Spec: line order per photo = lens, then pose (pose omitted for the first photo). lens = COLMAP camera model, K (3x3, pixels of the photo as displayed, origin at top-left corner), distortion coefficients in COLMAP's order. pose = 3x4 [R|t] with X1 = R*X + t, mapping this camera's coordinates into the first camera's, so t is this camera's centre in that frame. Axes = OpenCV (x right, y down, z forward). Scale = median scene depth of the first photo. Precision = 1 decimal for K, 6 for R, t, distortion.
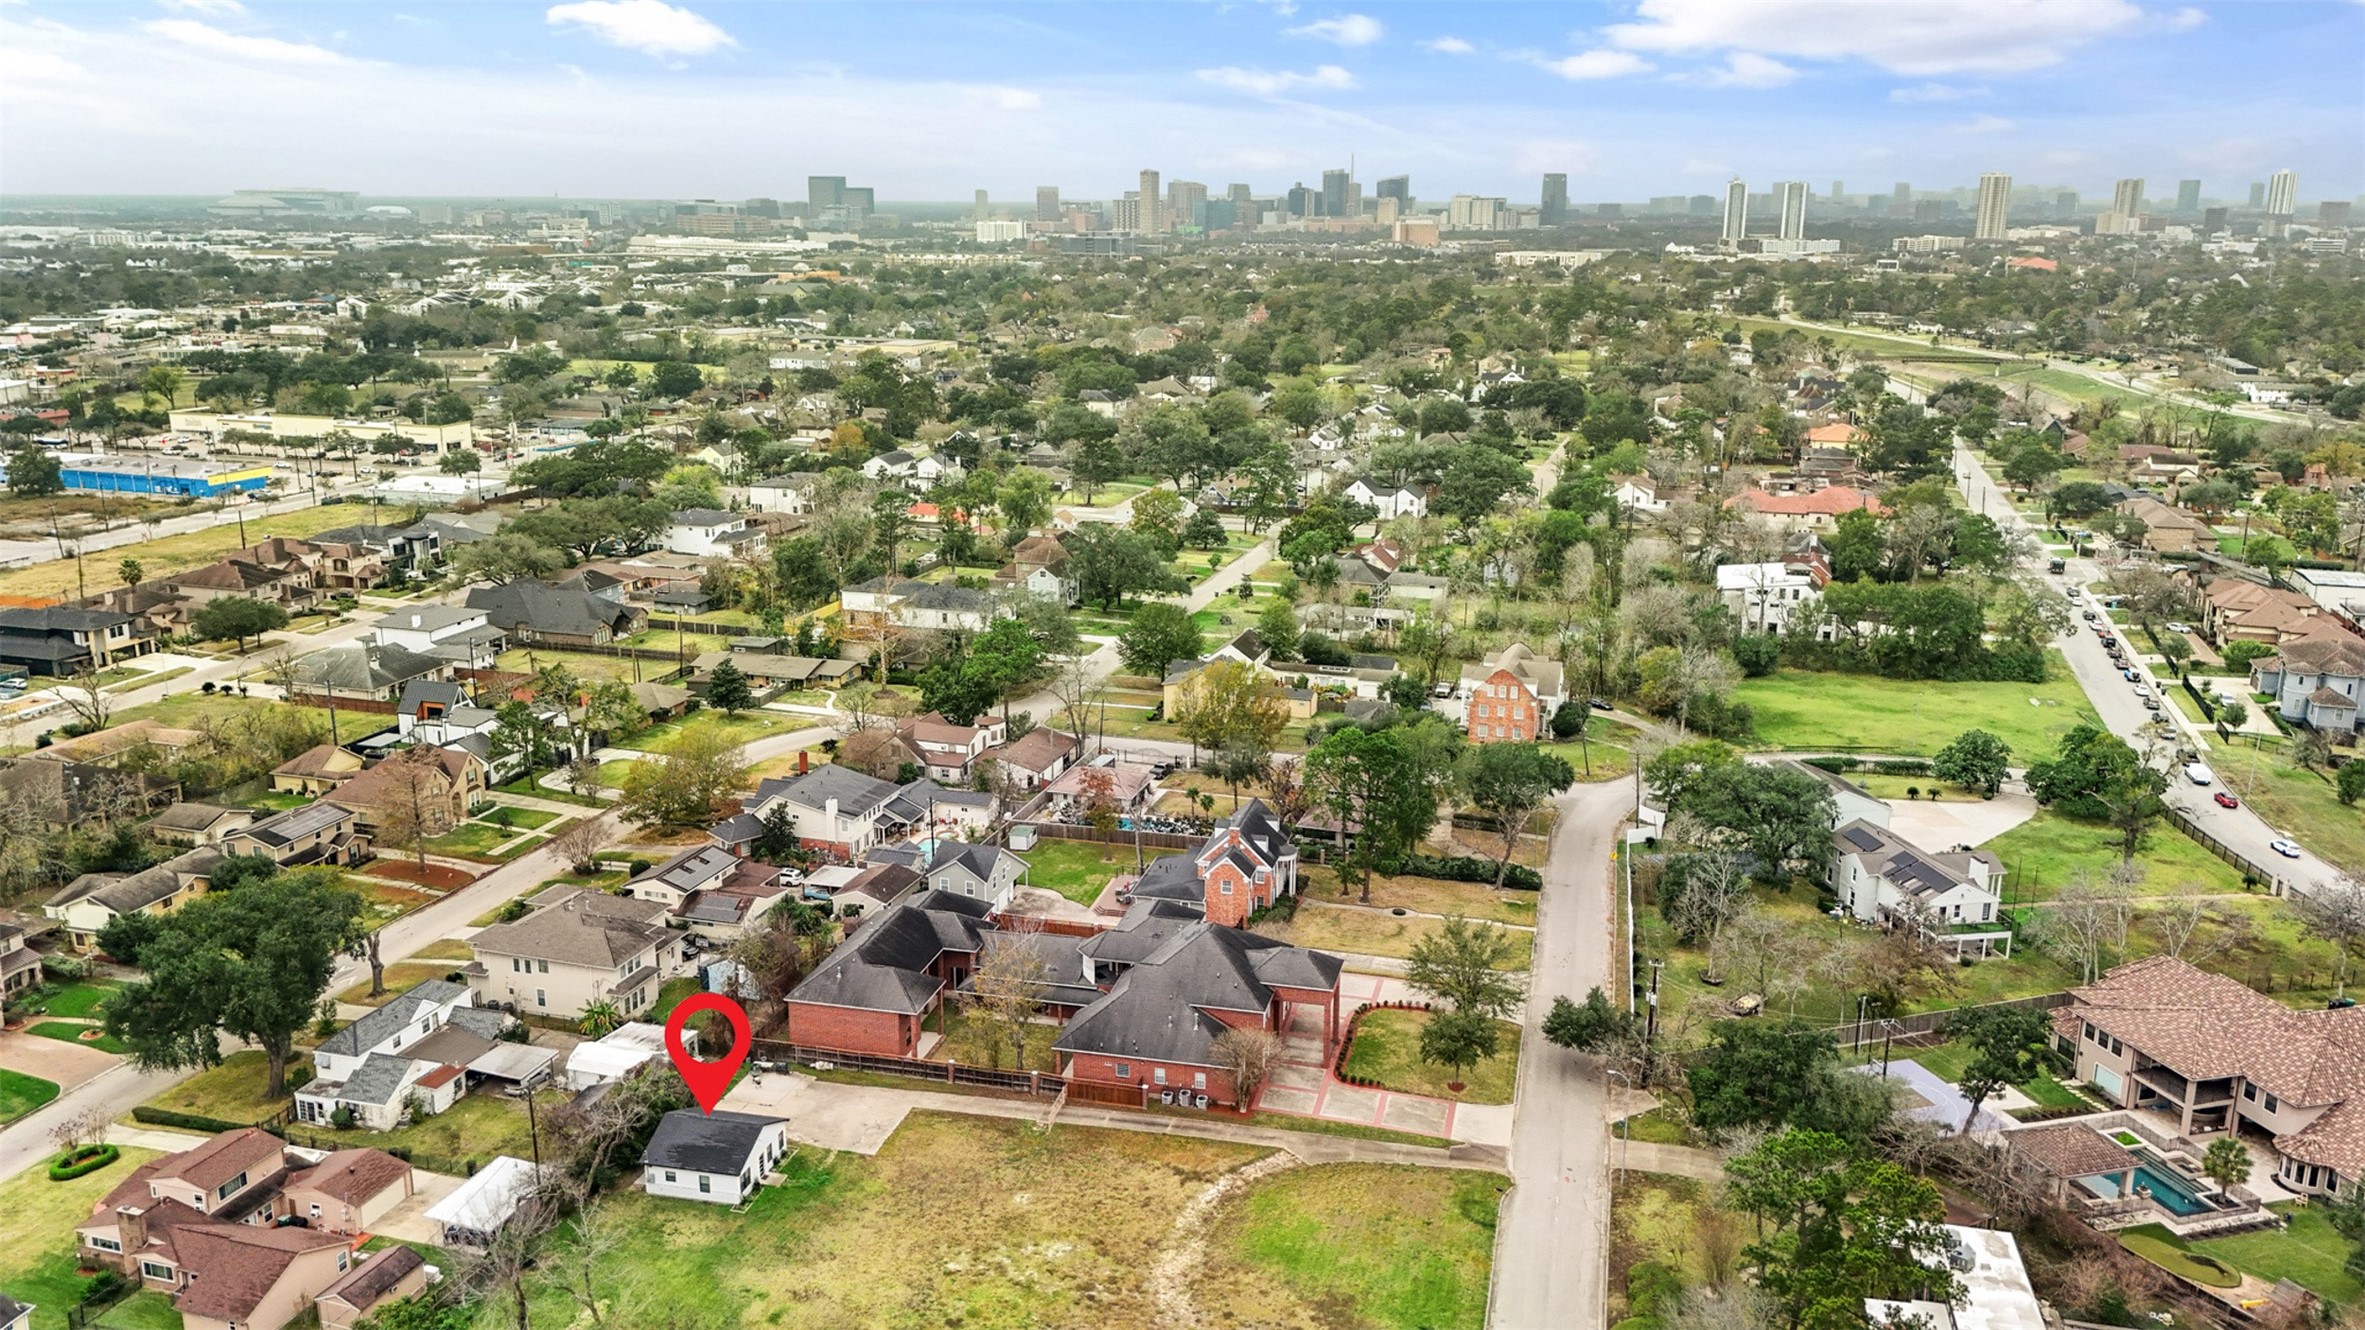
lens RADIAL K [[1785.9, 0, 1163.5], [0, 1785.9, 658.9], [0, 0, 1]] dist [0.078363, -0.061279]
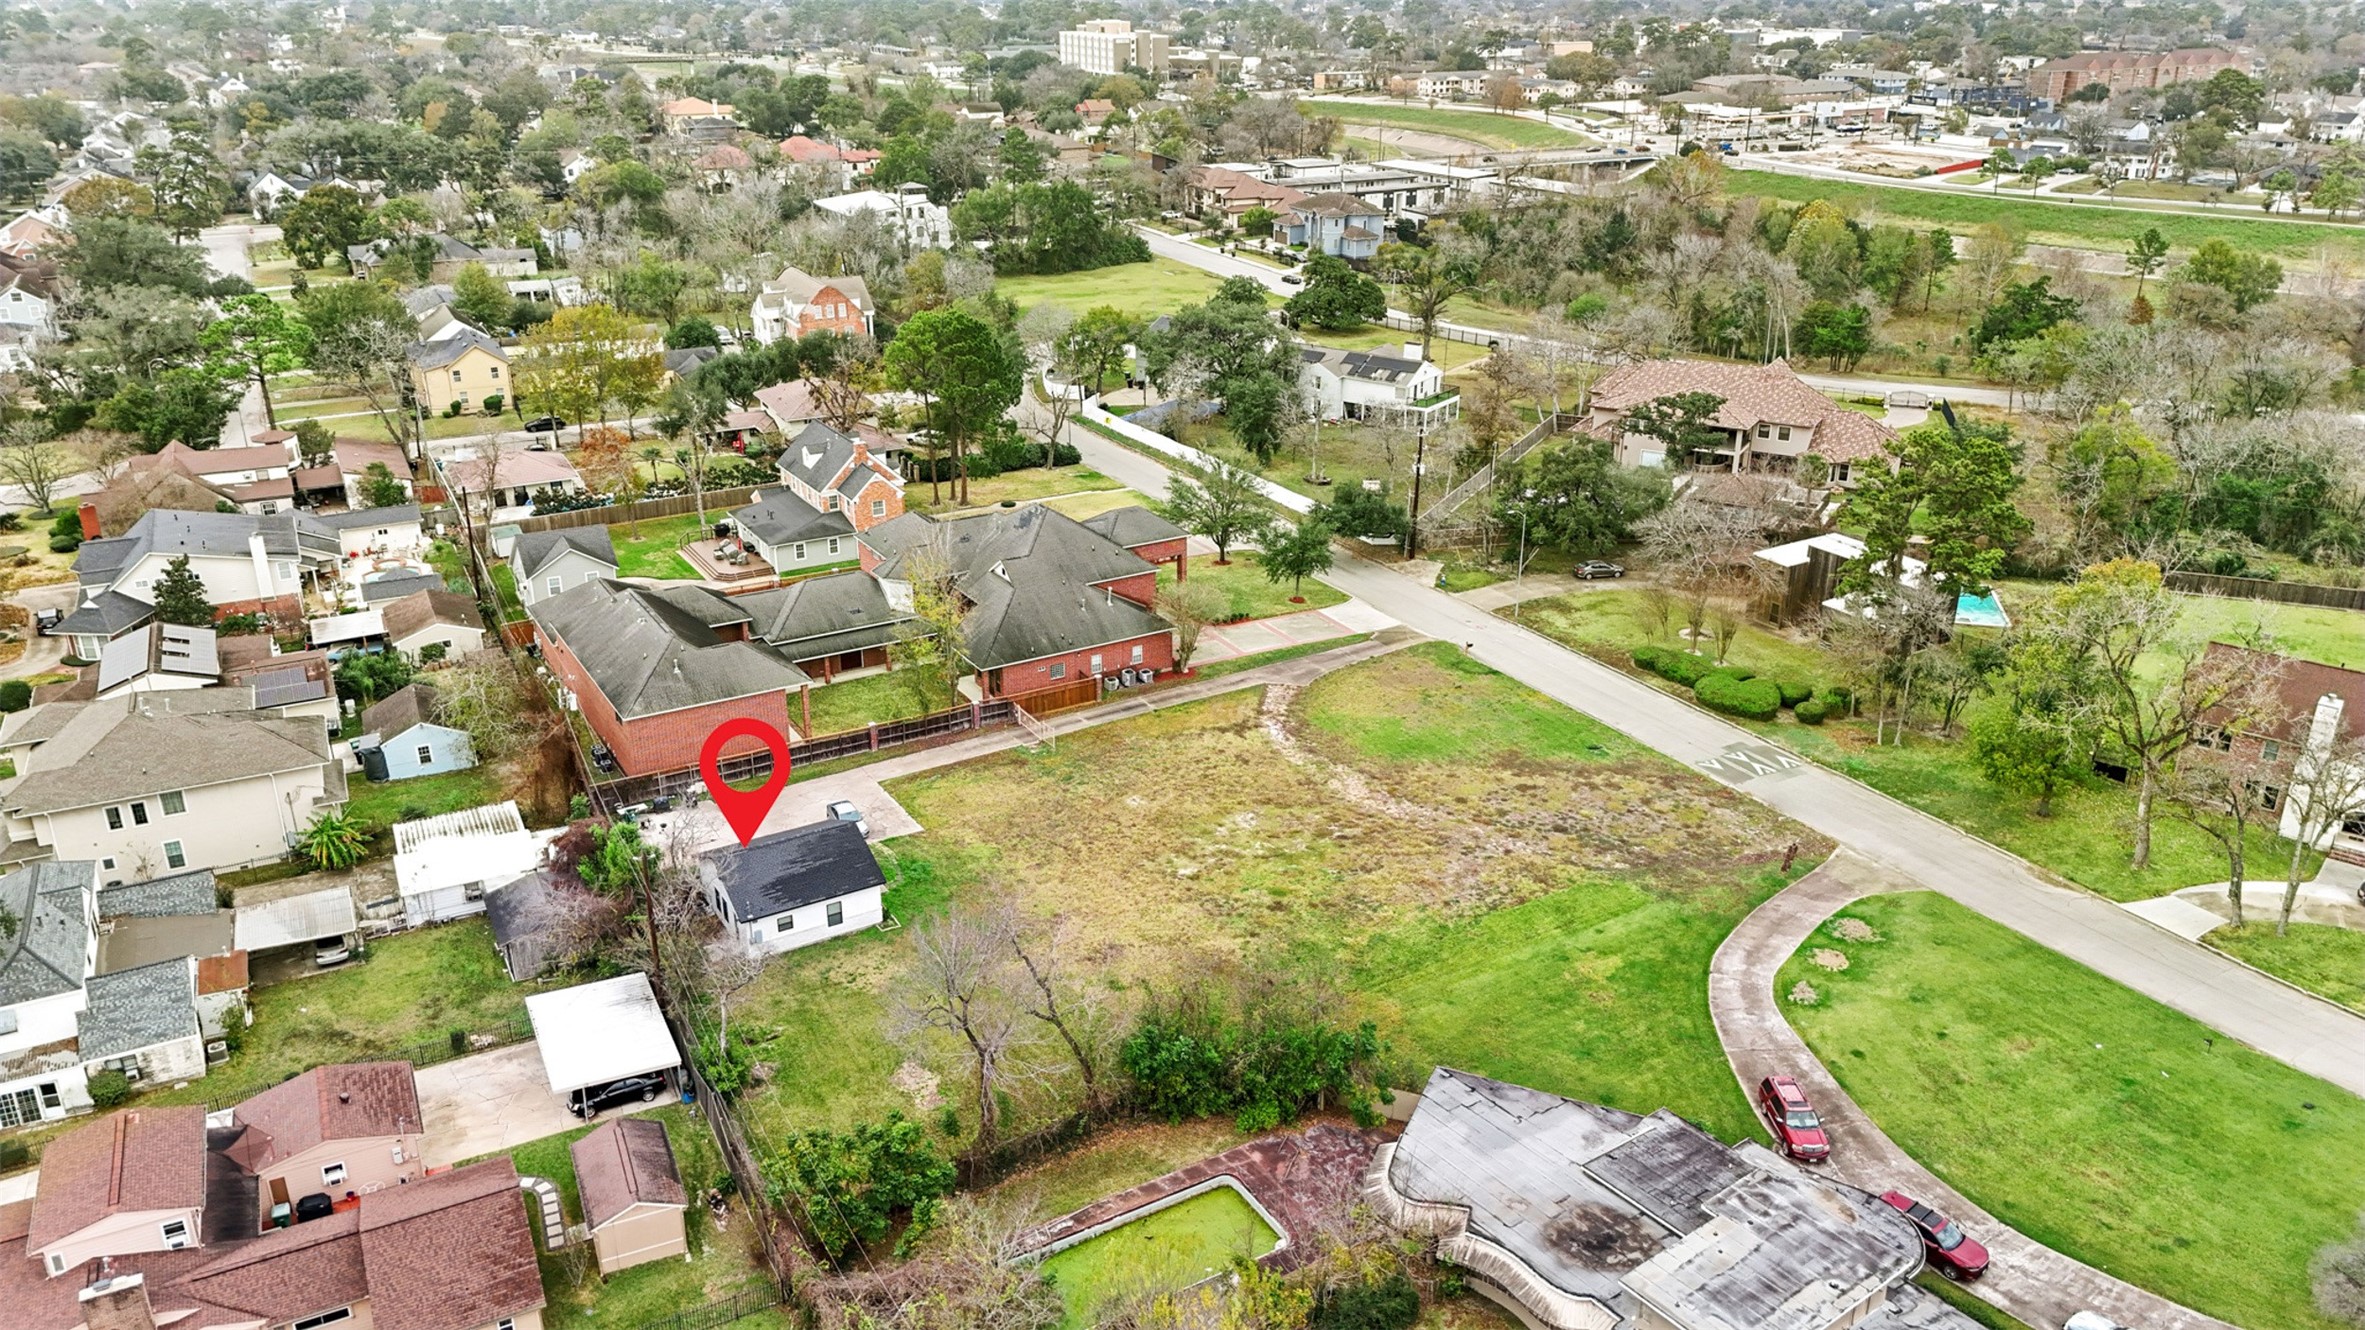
lens RADIAL K [[1722.4, 0, 1182.5], [0, 1722.4, 665.0], [0, 0, 1]] dist [0.083665, -0.096948]
pose [[0.708031, -0.268086, 0.653316, -0.521578], [0.172422, 0.962767, 0.208205, 0.063449], [-0.684808, -0.034770, 0.727893, 0.350613]]
